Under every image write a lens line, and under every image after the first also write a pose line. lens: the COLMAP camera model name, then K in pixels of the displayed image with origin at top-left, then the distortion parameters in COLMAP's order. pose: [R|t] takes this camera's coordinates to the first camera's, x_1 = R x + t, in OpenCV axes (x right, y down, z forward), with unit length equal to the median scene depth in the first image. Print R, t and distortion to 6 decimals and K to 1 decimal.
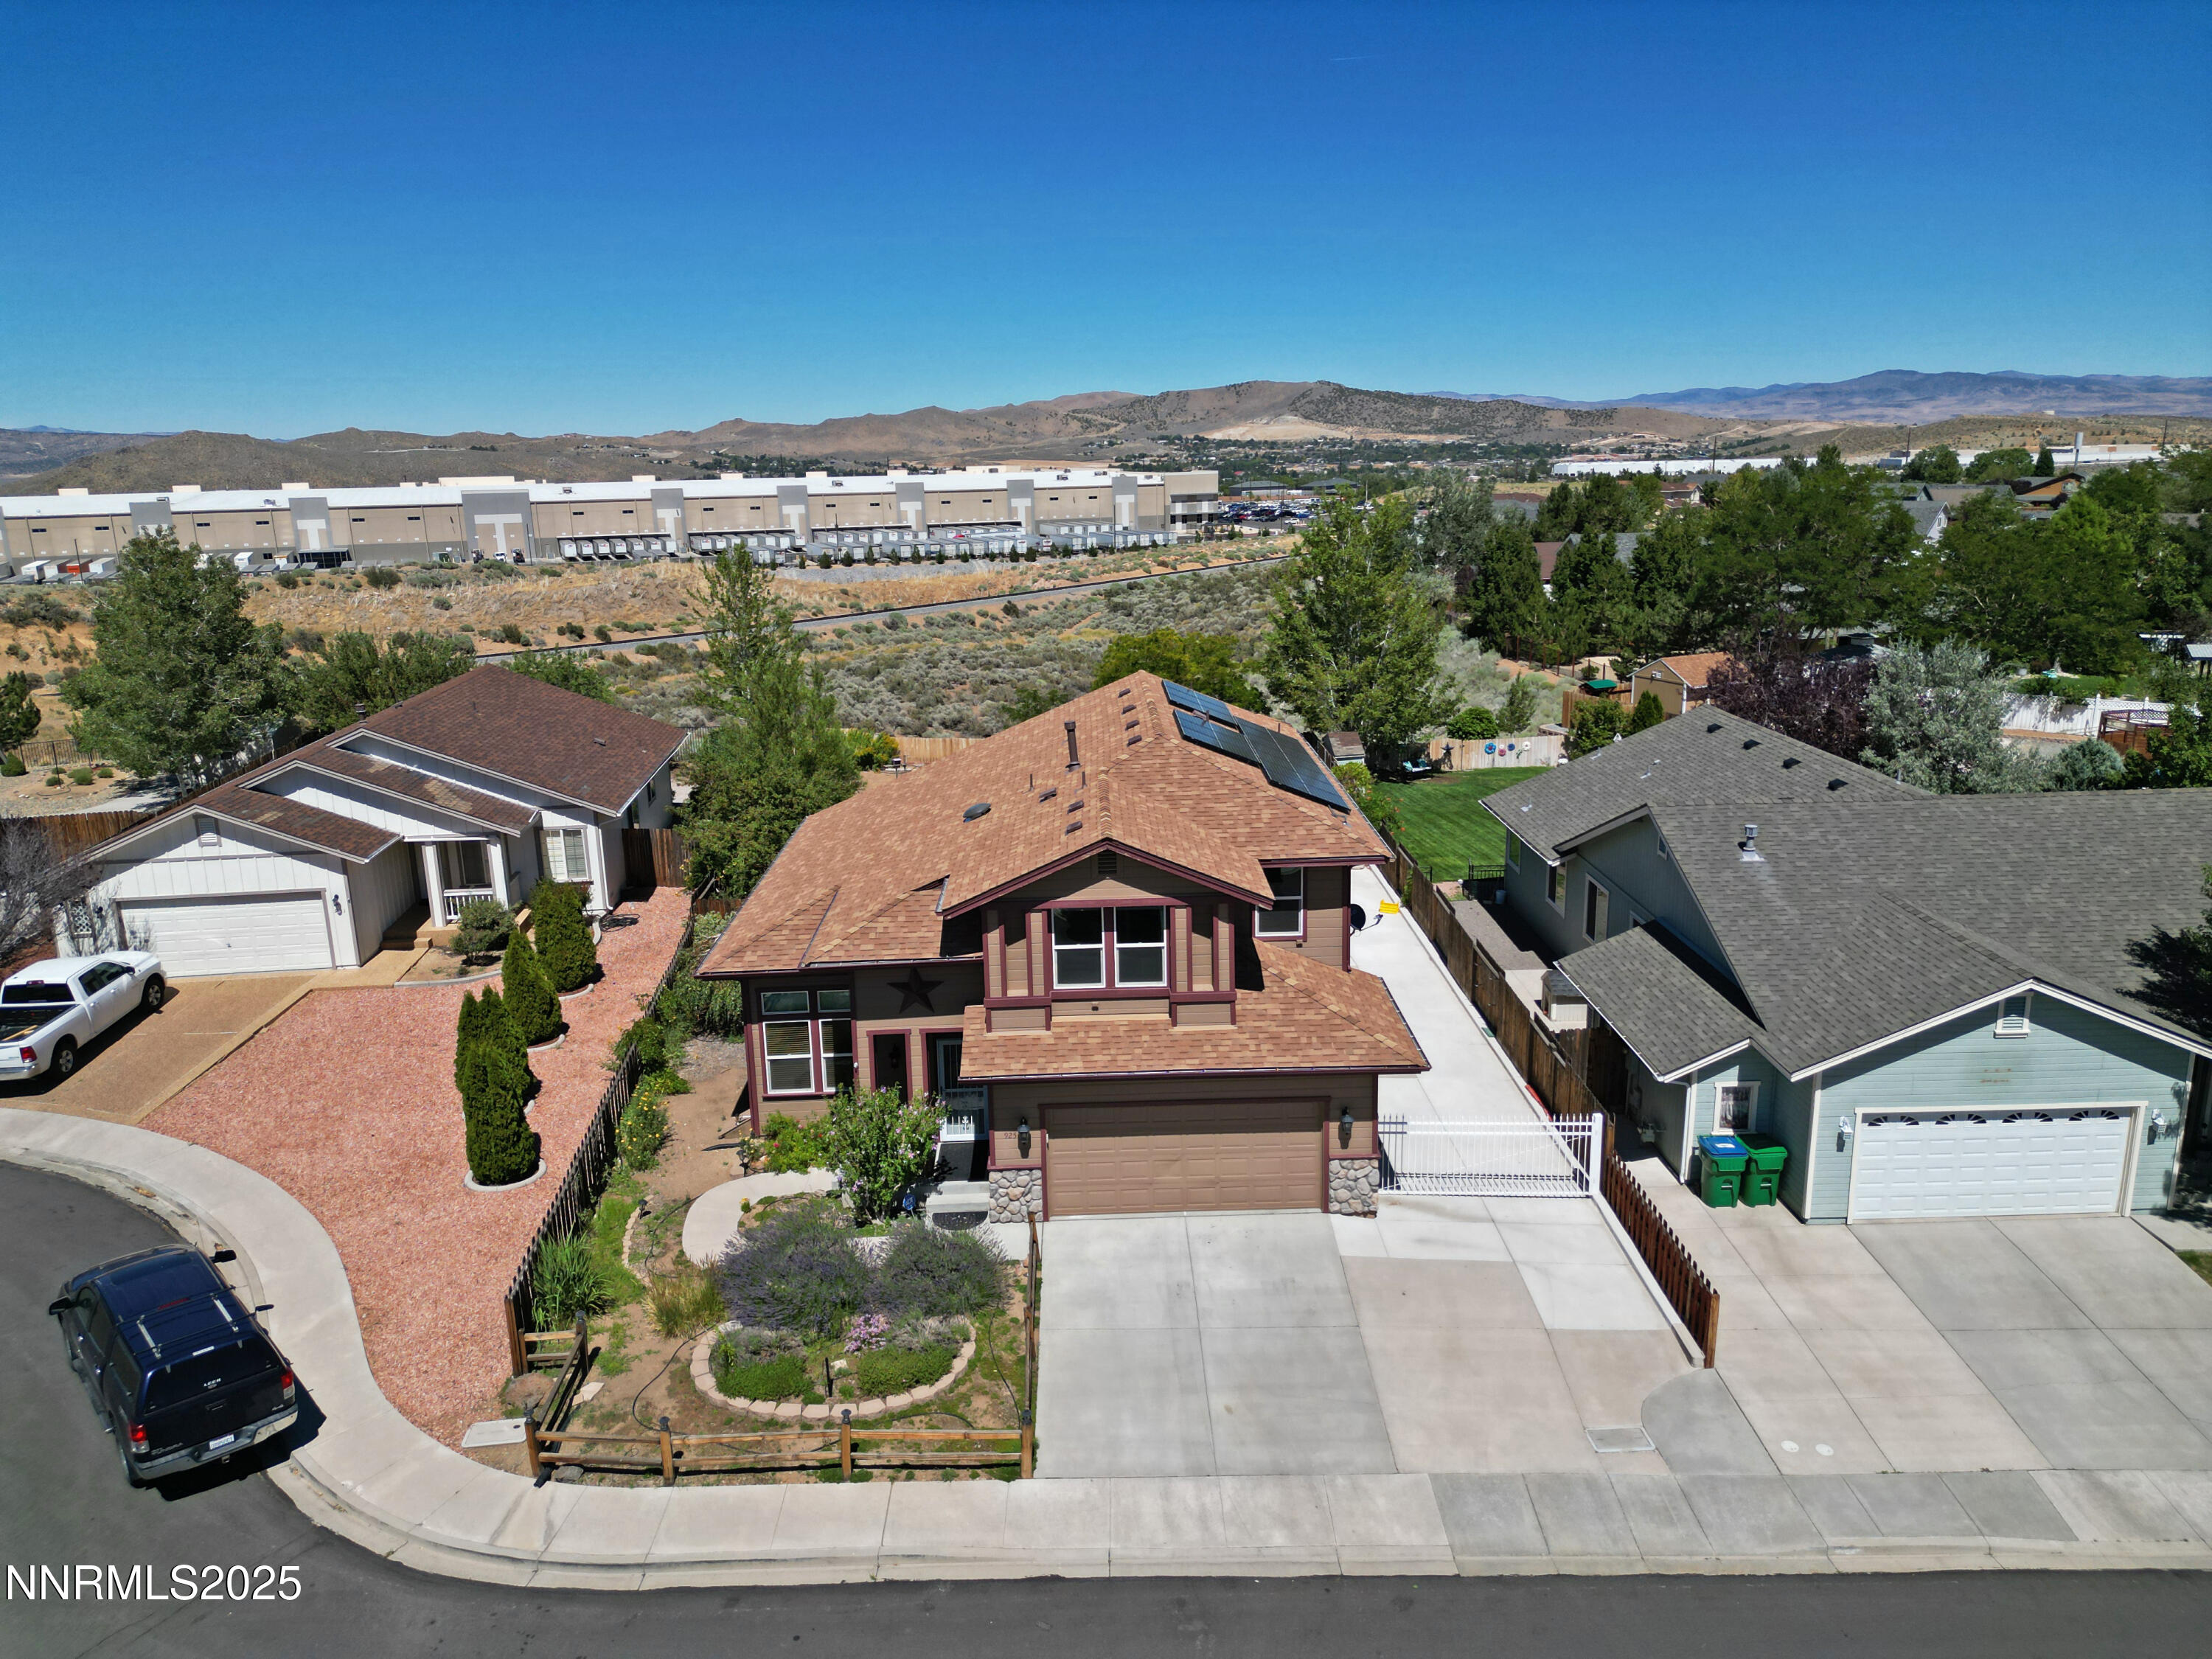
lens RADIAL K [[1568.7, 0, 1109.5], [0, 1568.7, 769.9], [0, 0, 1]] dist [0.086898, -0.095795]
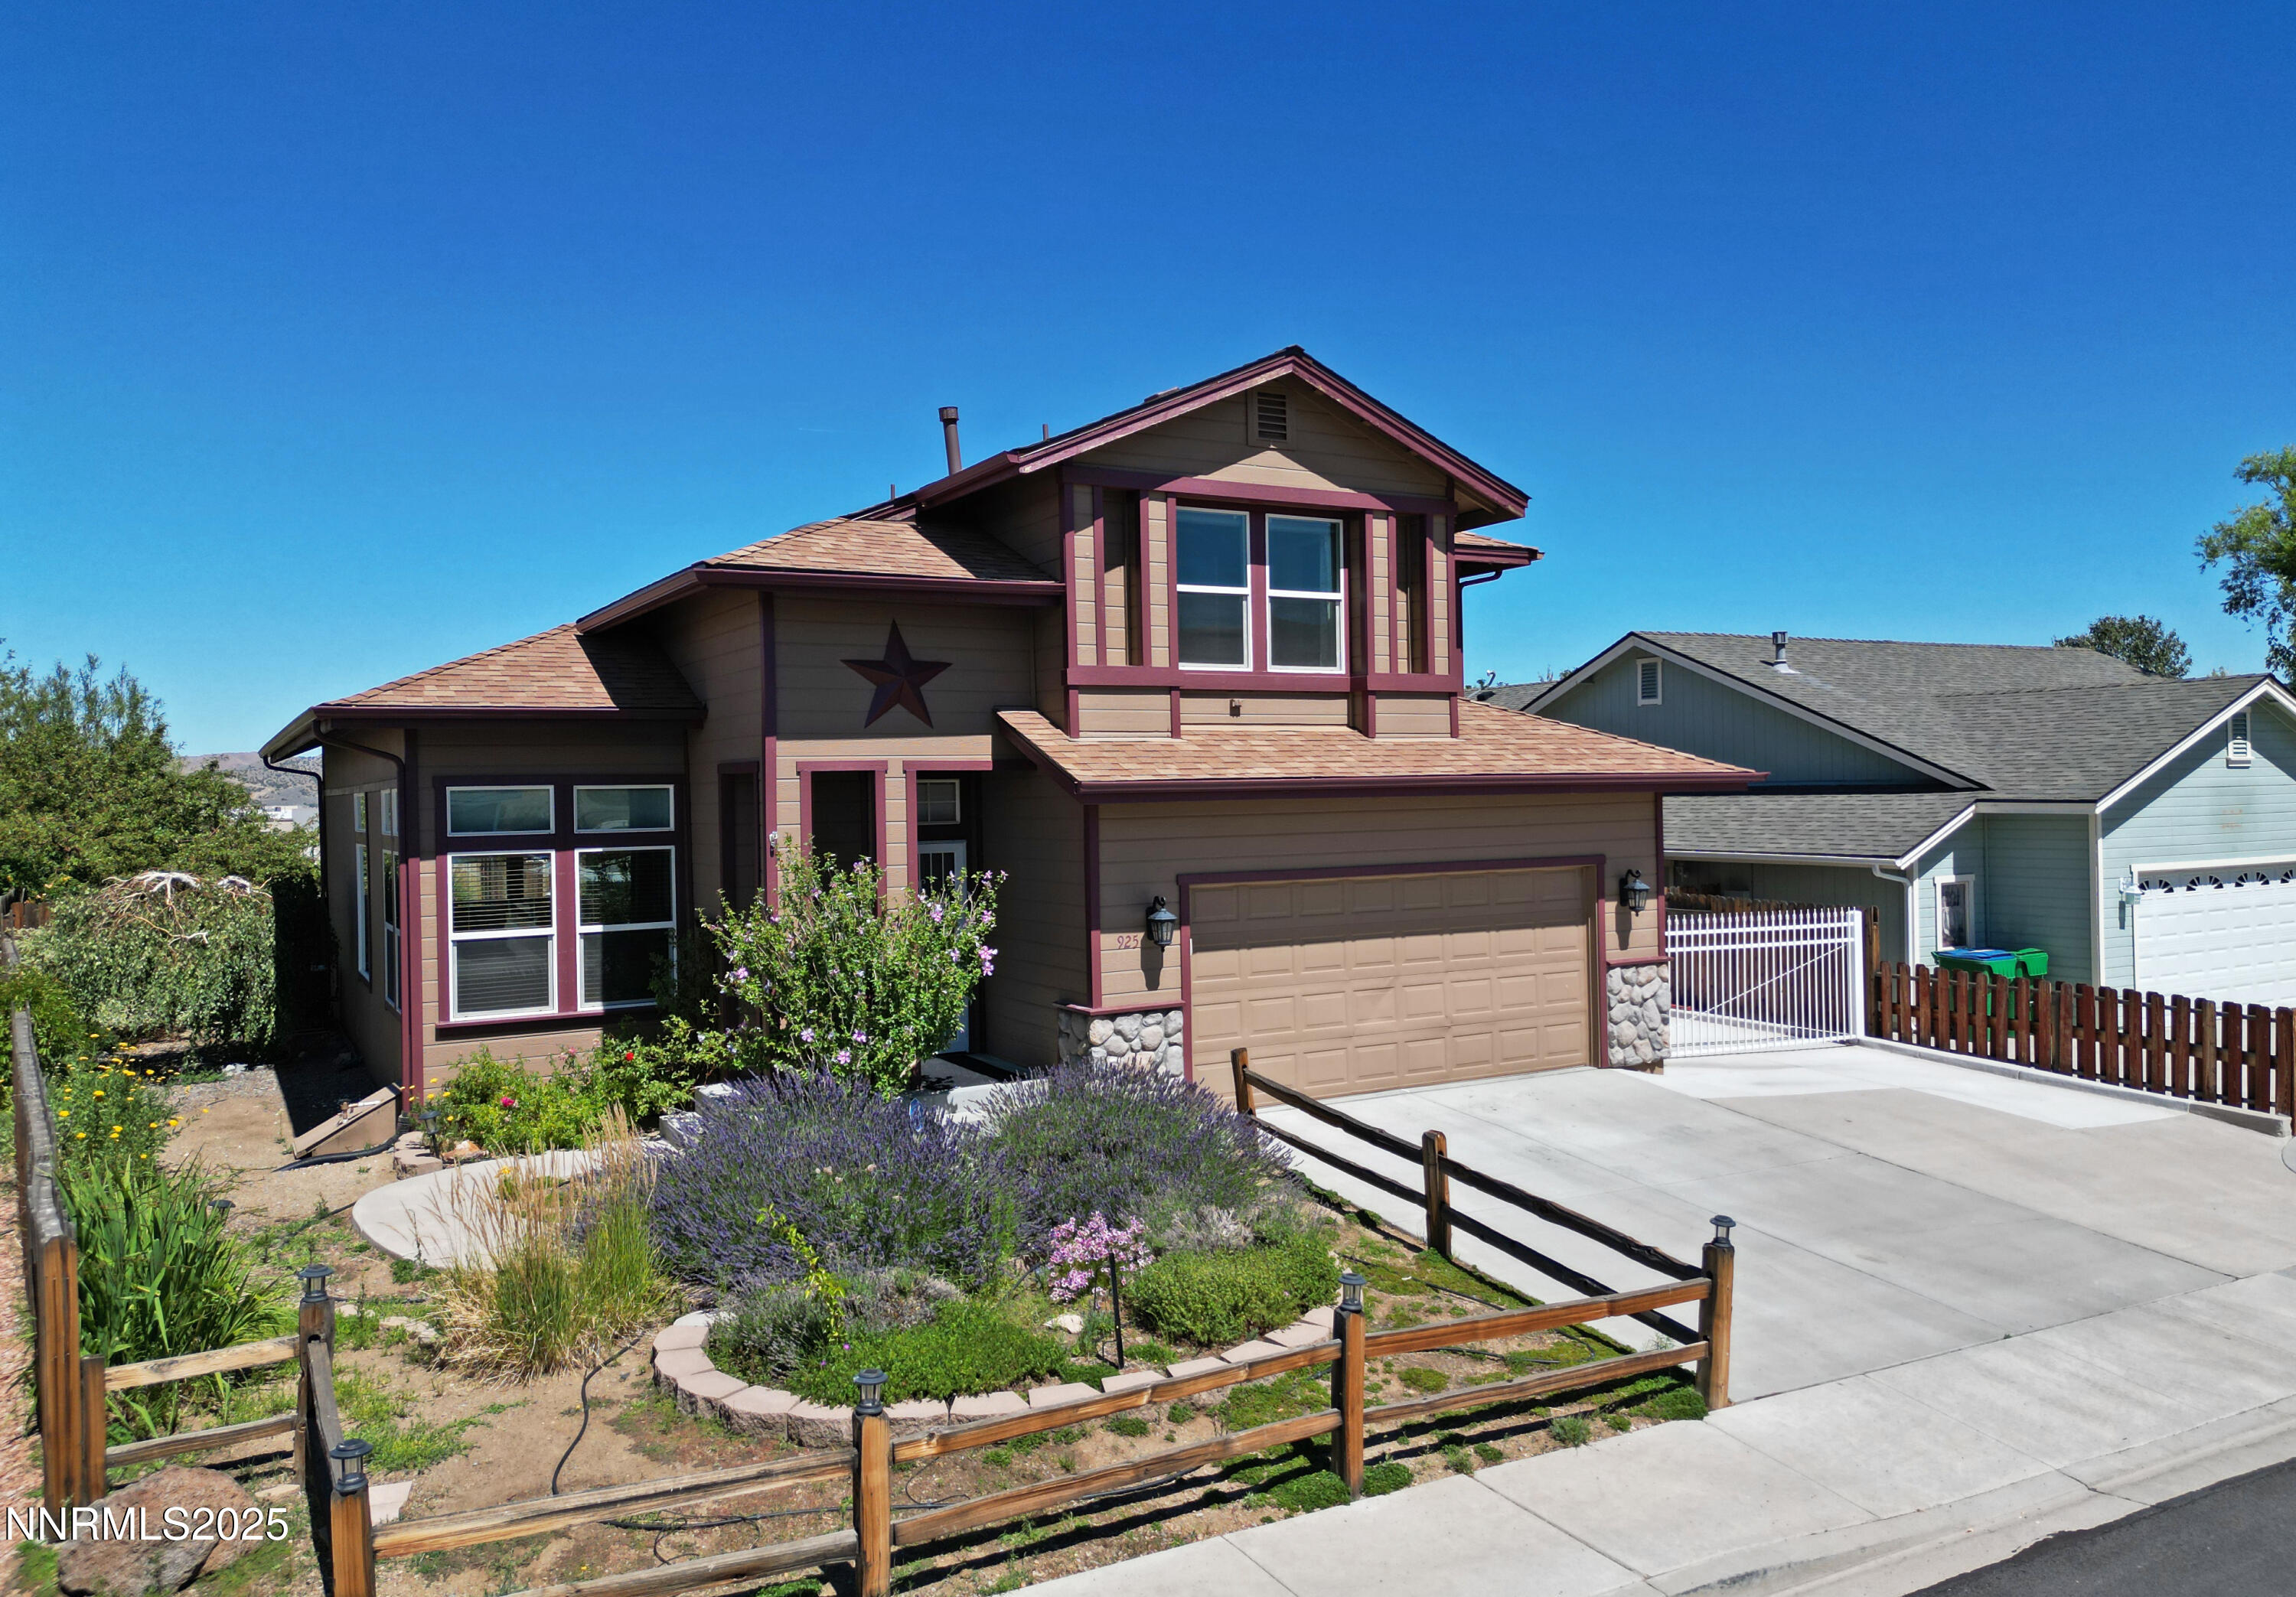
lens RADIAL K [[1671.9, 0, 1196.3], [0, 1671.9, 768.9], [0, 0, 1]] dist [0.085949, -0.099572]
pose [[0.872024, 0.013341, 0.489280, -0.303756], [0.100760, 0.973325, -0.206119, 0.290149], [-0.478979, 0.229041, 0.847419, 0.529257]]
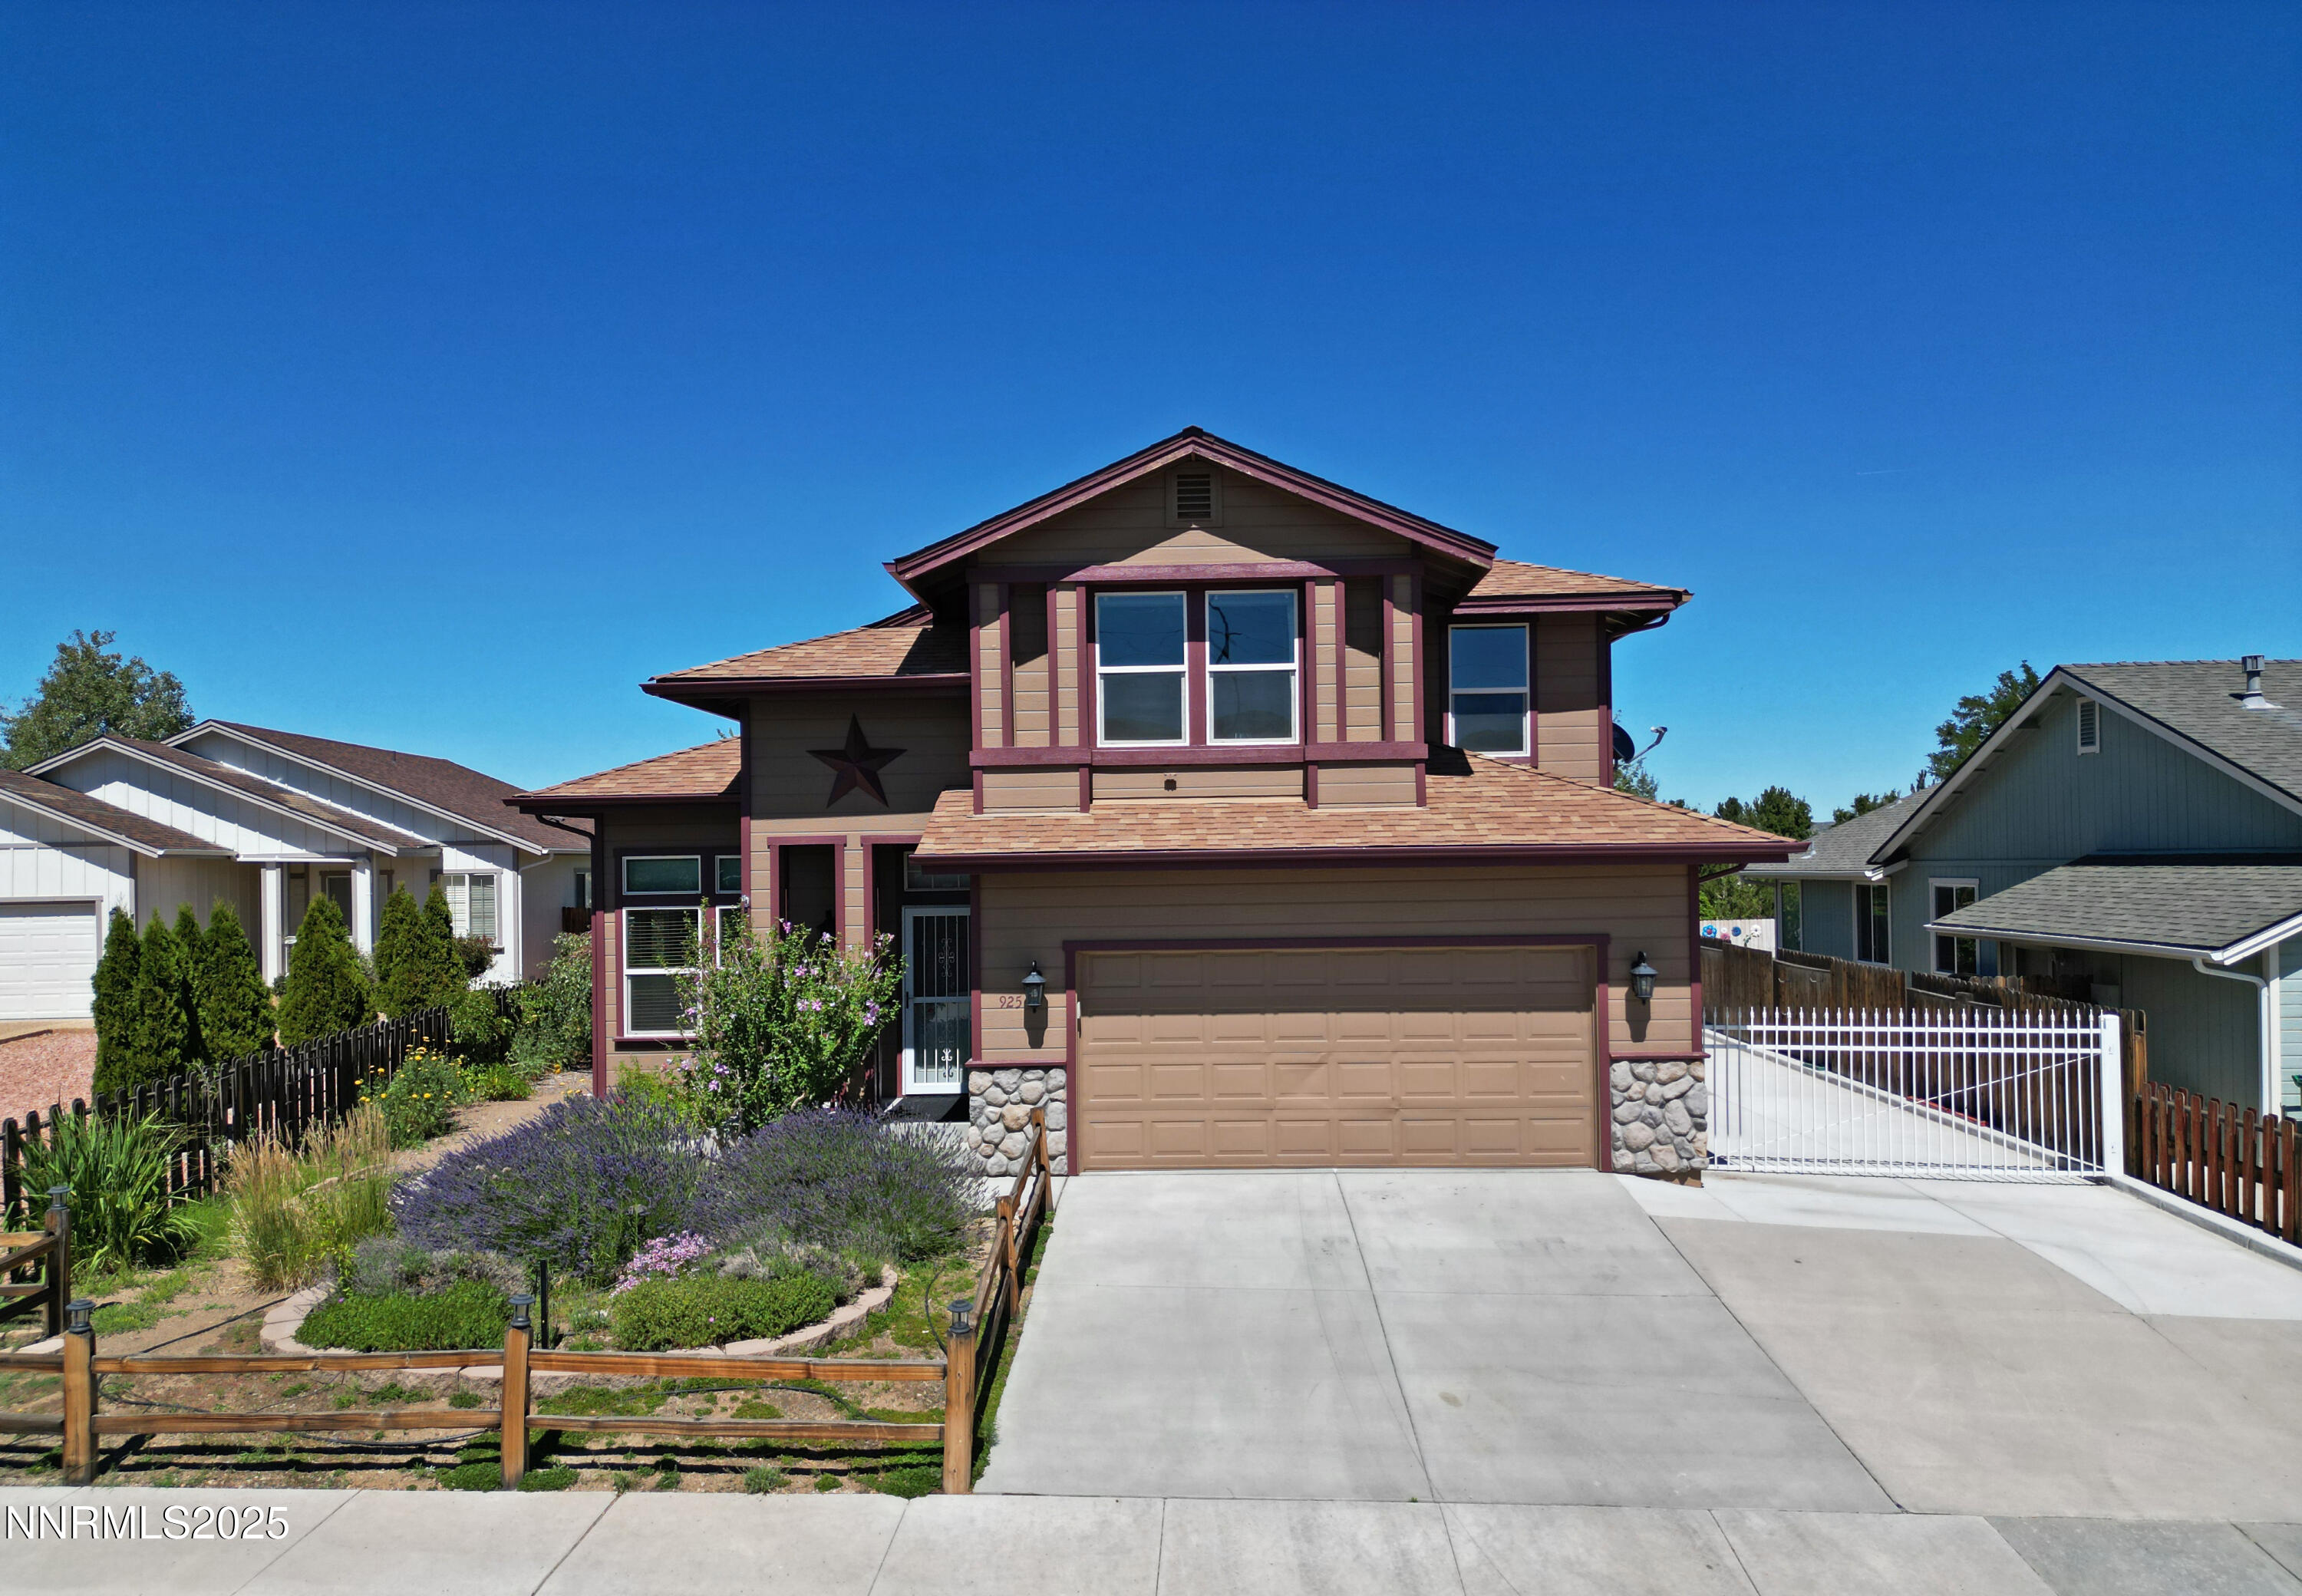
lens RADIAL K [[1607.9, 0, 1158.8], [0, 1607.9, 832.6], [0, 0, 1]] dist [0.079503, -0.080029]
pose [[0.998884, 0.006759, -0.046755, 0.013447], [-0.017223, 0.973695, -0.227203, 0.300130], [0.043989, 0.227755, 0.972724, 0.452511]]
